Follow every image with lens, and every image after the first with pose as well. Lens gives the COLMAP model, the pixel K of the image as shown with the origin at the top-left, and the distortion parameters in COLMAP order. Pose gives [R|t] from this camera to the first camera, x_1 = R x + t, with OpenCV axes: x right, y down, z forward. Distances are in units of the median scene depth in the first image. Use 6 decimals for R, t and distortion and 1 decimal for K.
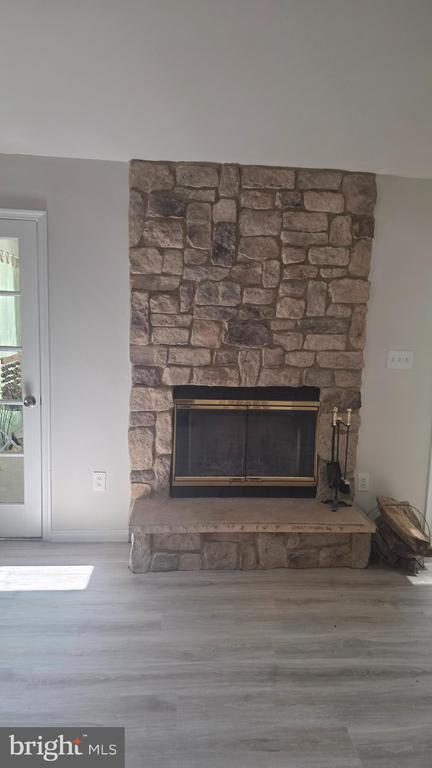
lens RADIAL K [[490.9, 0, 216.0], [0, 490.9, 384.0], [0, 0, 1]] dist [0.147430, -0.187481]
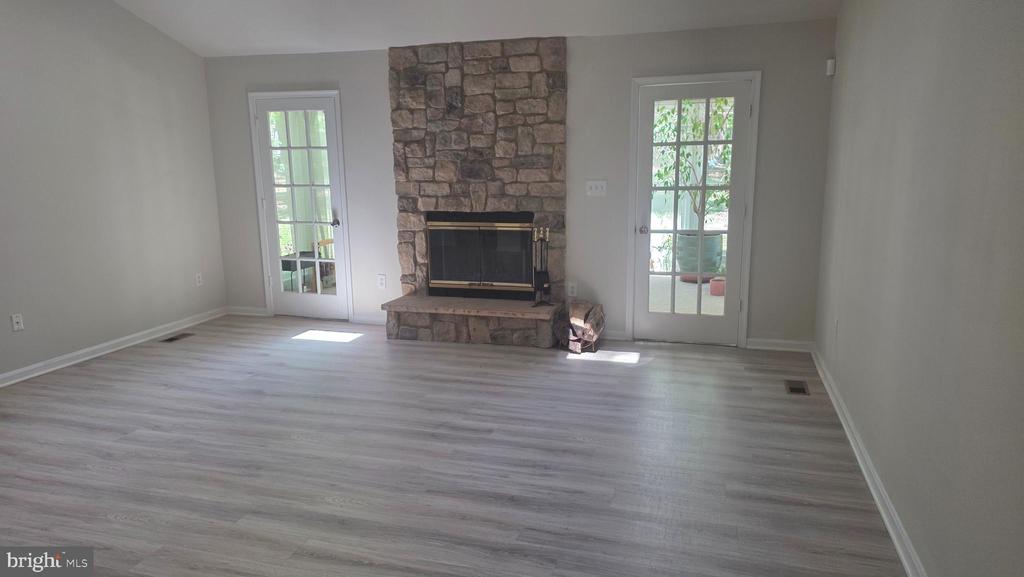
lens RADIAL K [[654.5, 0, 519.5], [0, 654.5, 277.8], [0, 0, 1]] dist [0.147430, -0.187481]
pose [[0.929704, 0.021888, -0.367657, 0.826231], [-0.006279, 0.999029, 0.043599, 0.105855], [0.368254, -0.038226, 0.928939, -0.588363]]
